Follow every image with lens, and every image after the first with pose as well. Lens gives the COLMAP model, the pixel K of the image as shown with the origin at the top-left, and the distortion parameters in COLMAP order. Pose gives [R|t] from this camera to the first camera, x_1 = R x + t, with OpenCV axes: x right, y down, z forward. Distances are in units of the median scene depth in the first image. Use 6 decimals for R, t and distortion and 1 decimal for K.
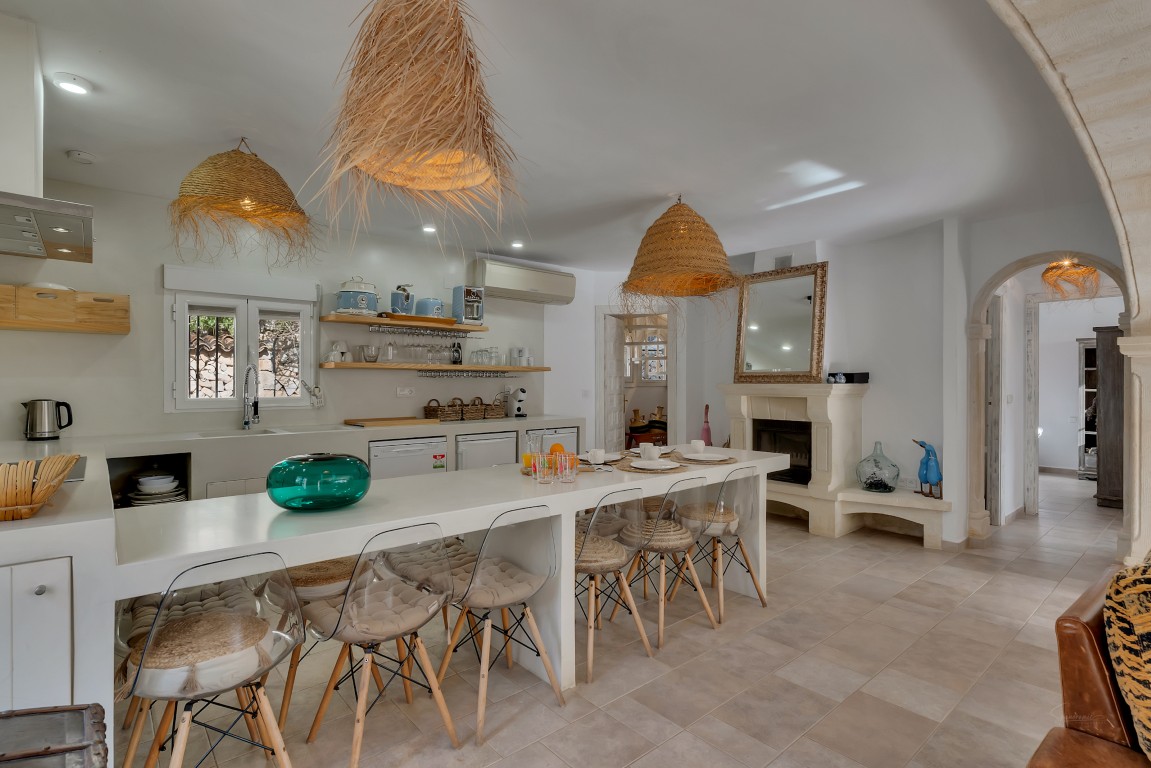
lens RADIAL K [[564.3, 0, 575.6], [0, 564.3, 388.8], [0, 0, 1]] dist [0.000506, 0.000300]
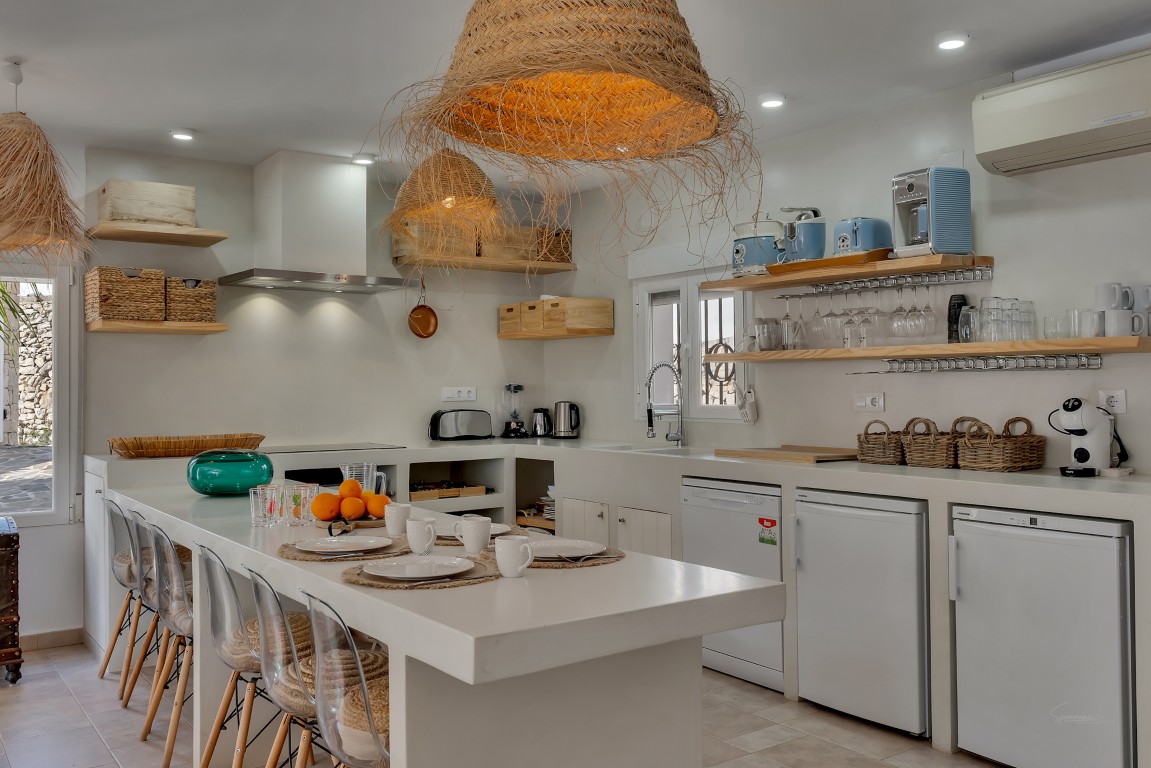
lens RADIAL K [[989.1, 0, 575.5], [0, 989.1, 384.0], [0, 0, 1]] dist [-0.001856, -0.000953]
pose [[-0.090165, 0.000557, -0.995927, 0.647269], [-0.003326, 0.999994, 0.000861, -0.010688], [0.995921, 0.003390, -0.090163, 0.818356]]
